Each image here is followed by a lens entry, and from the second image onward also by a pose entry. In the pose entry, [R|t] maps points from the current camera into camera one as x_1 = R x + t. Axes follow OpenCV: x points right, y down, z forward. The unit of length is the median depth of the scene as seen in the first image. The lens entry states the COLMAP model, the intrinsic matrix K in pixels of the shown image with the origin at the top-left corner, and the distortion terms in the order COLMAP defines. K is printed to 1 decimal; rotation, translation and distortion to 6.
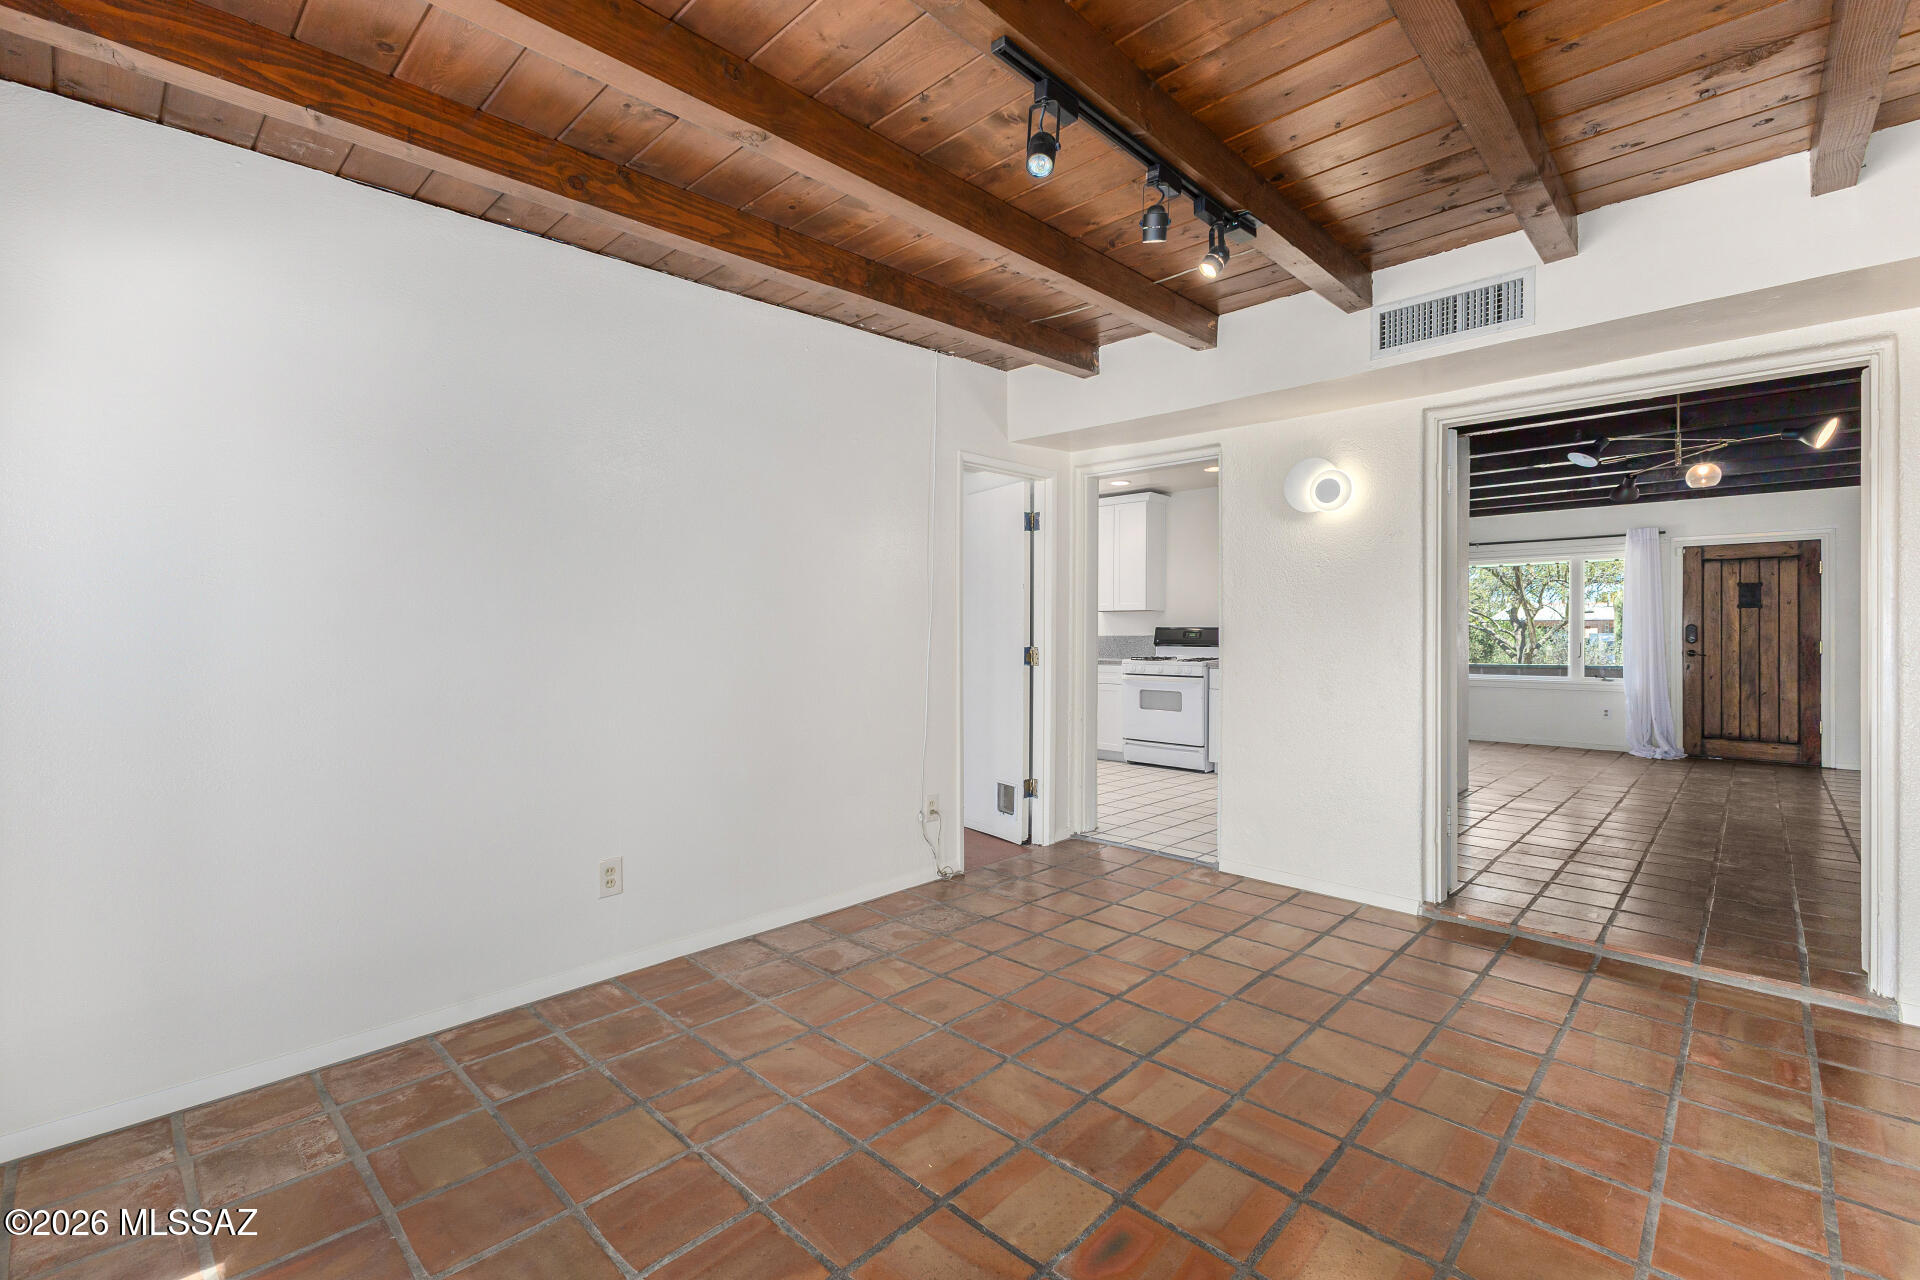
lens RADIAL K [[828.6, 0, 958.7], [0, 828.6, 635.6], [0, 0, 1]] dist [0.009524, -0.000813]
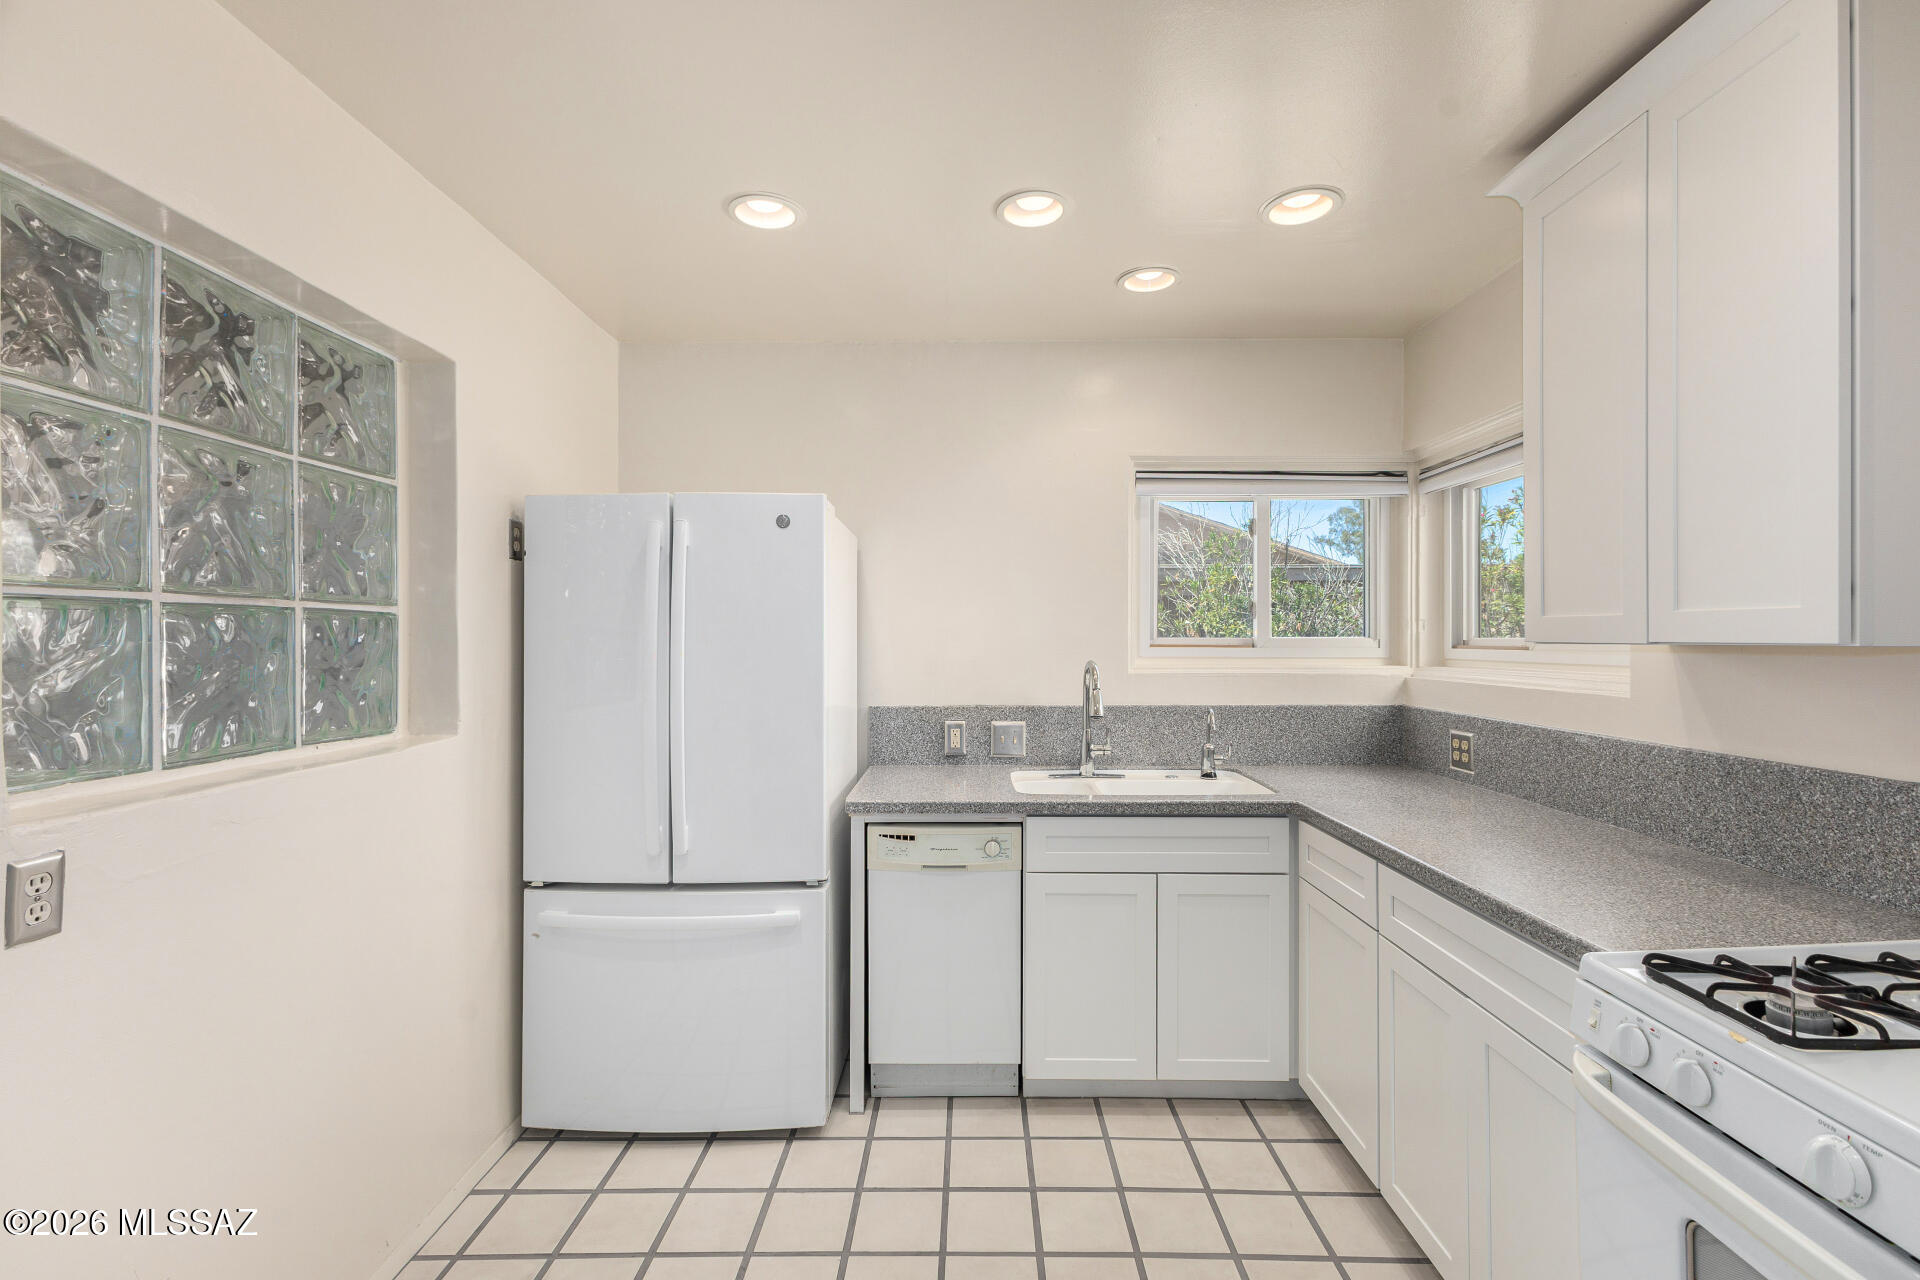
lens RADIAL K [[830.2, 0, 960.0], [0, 830.2, 640.0], [0, 0, 1]] dist [0.016768, -0.006028]
pose [[0.683476, -0.003982, -0.729962, 0.456694], [0.003708, 0.999991, -0.001983, -0.064658], [0.729964, -0.001351, 0.683484, 1.541091]]
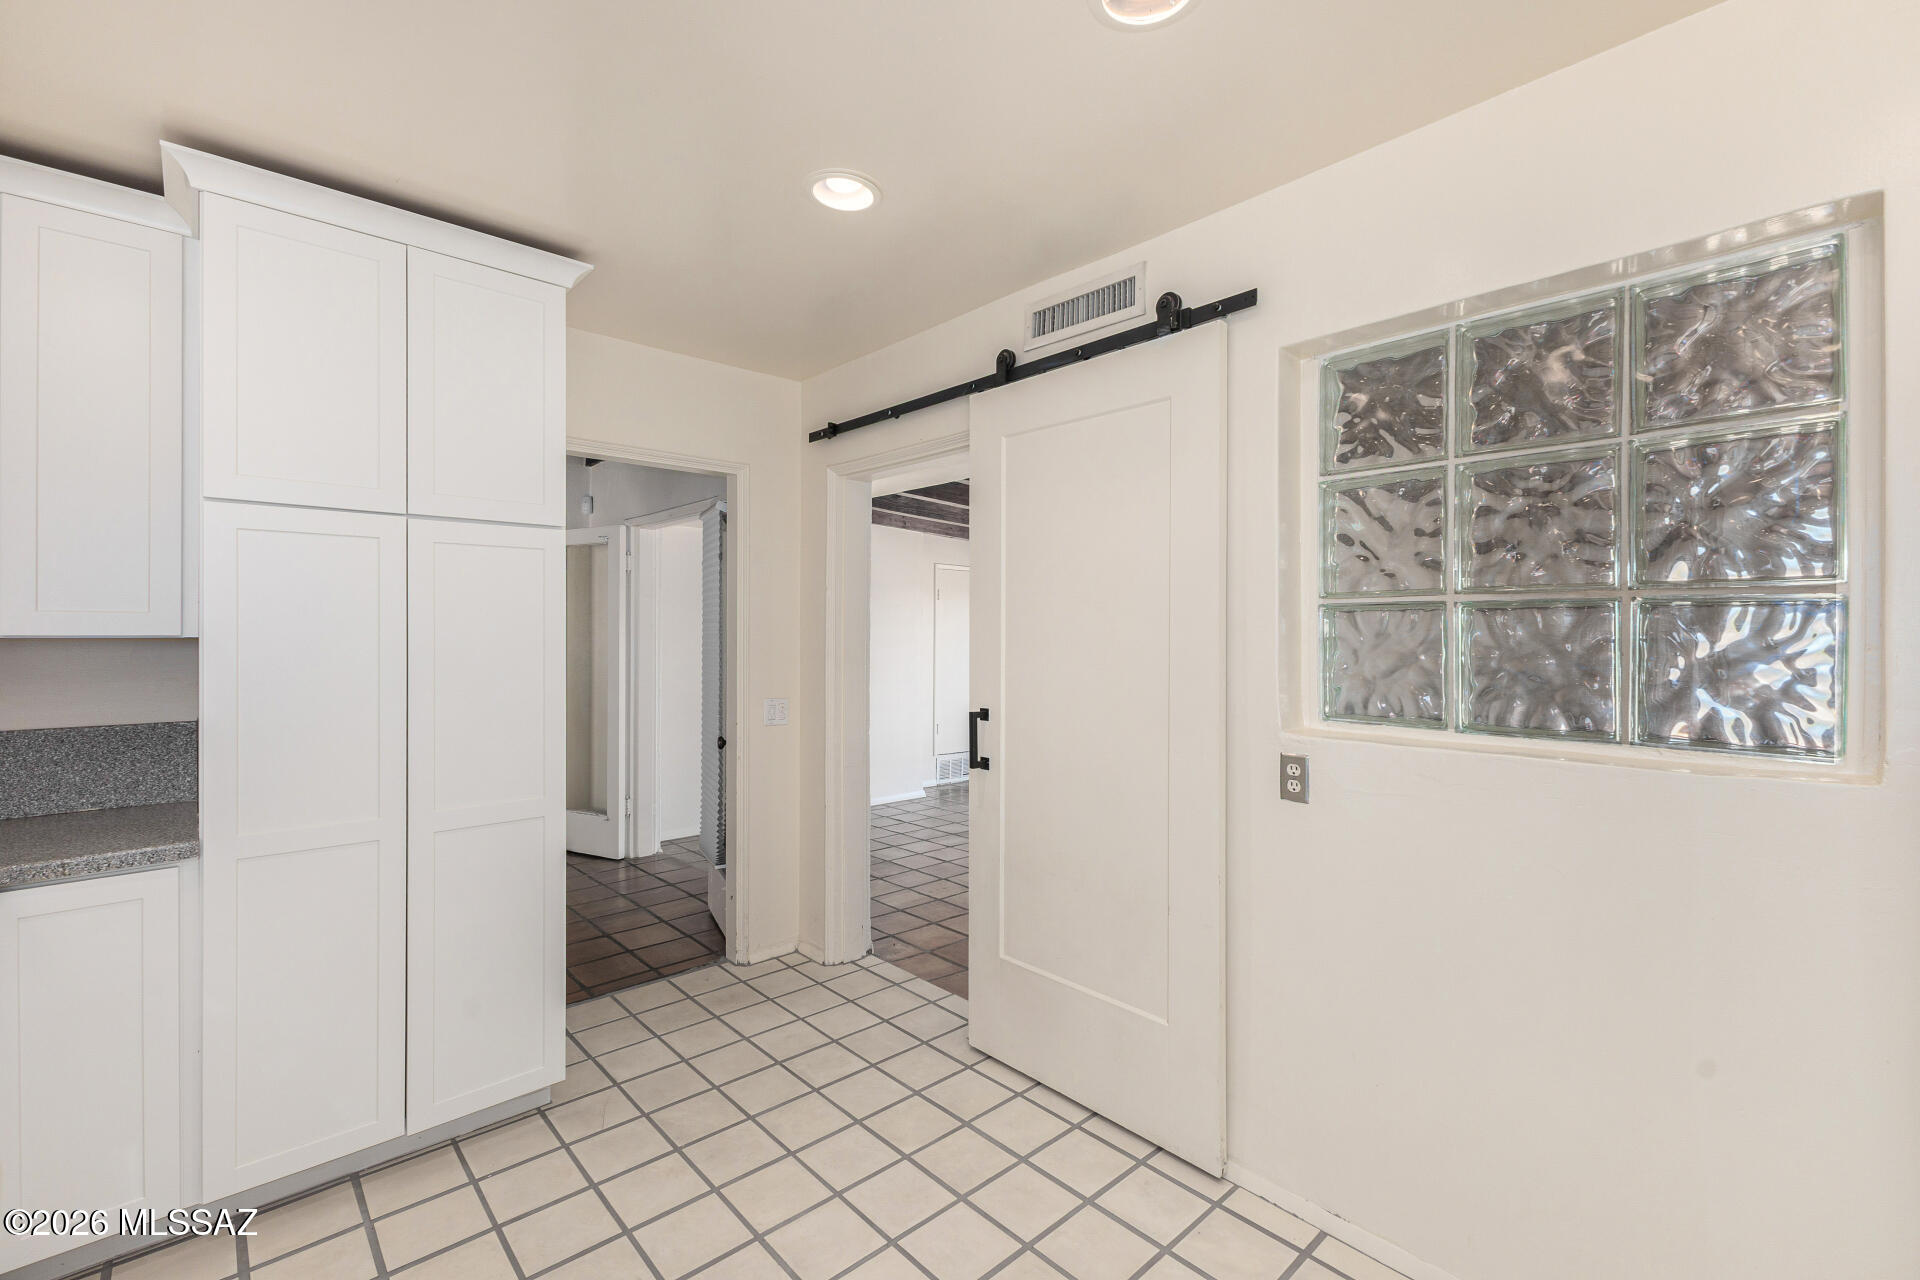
lens RADIAL K [[828.6, 0, 958.7], [0, 828.6, 635.6], [0, 0, 1]] dist [0.009524, -0.000813]
pose [[-0.997650, -0.006197, 0.068232, 0.186059], [-0.005965, 0.999976, 0.003603, -0.064622], [-0.068253, 0.003187, -0.997663, 2.043614]]
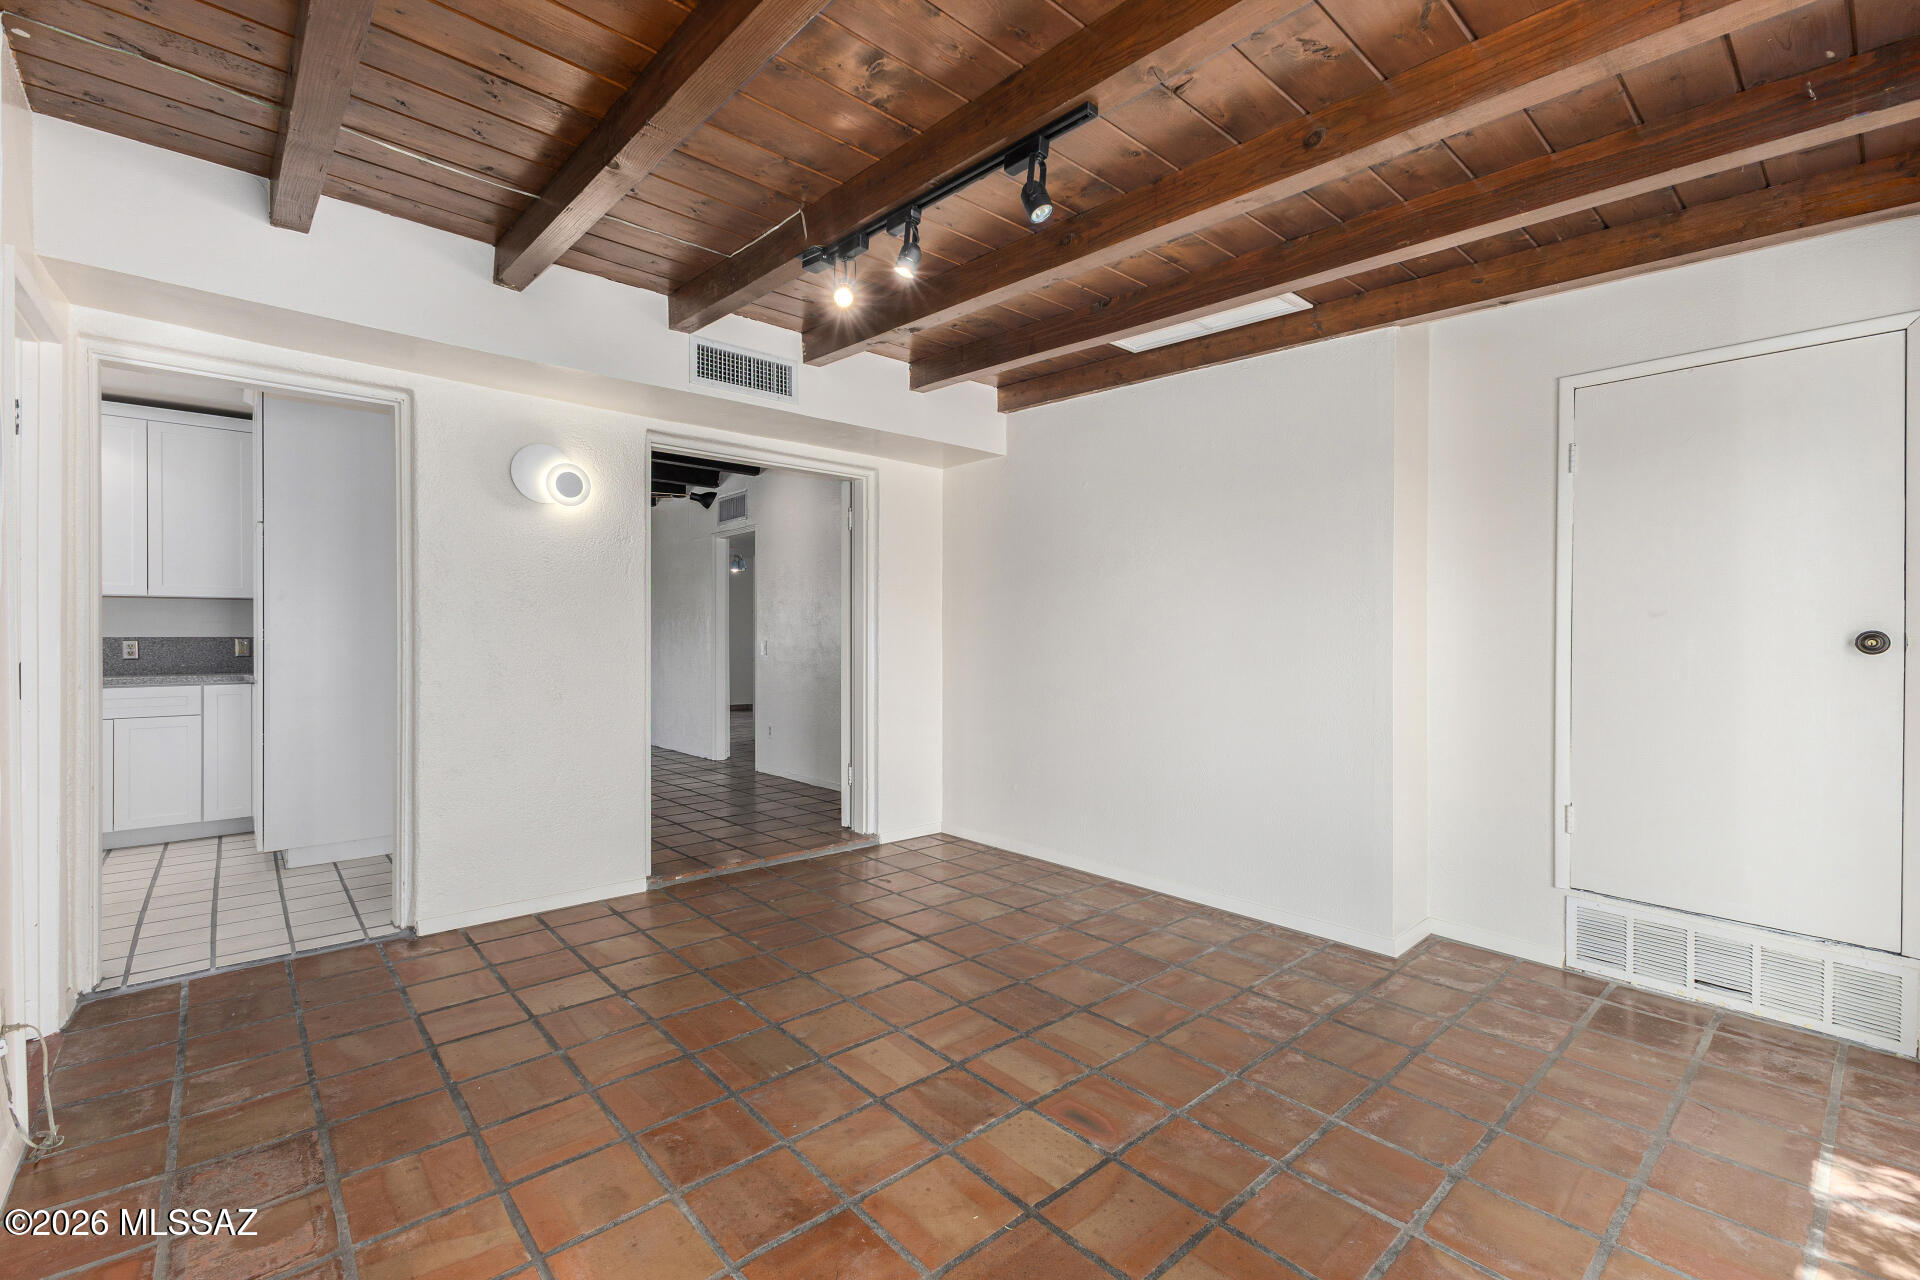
lens RADIAL K [[831.9, 0, 956.5], [0, 831.9, 643.9], [0, 0, 1]] dist [0.009300, -0.000012]
pose [[0.079127, -0.014235, 0.996763, -0.471233], [0.002503, 0.999898, 0.014081, -0.003117], [-0.996861, 0.001381, 0.079155, 0.473622]]
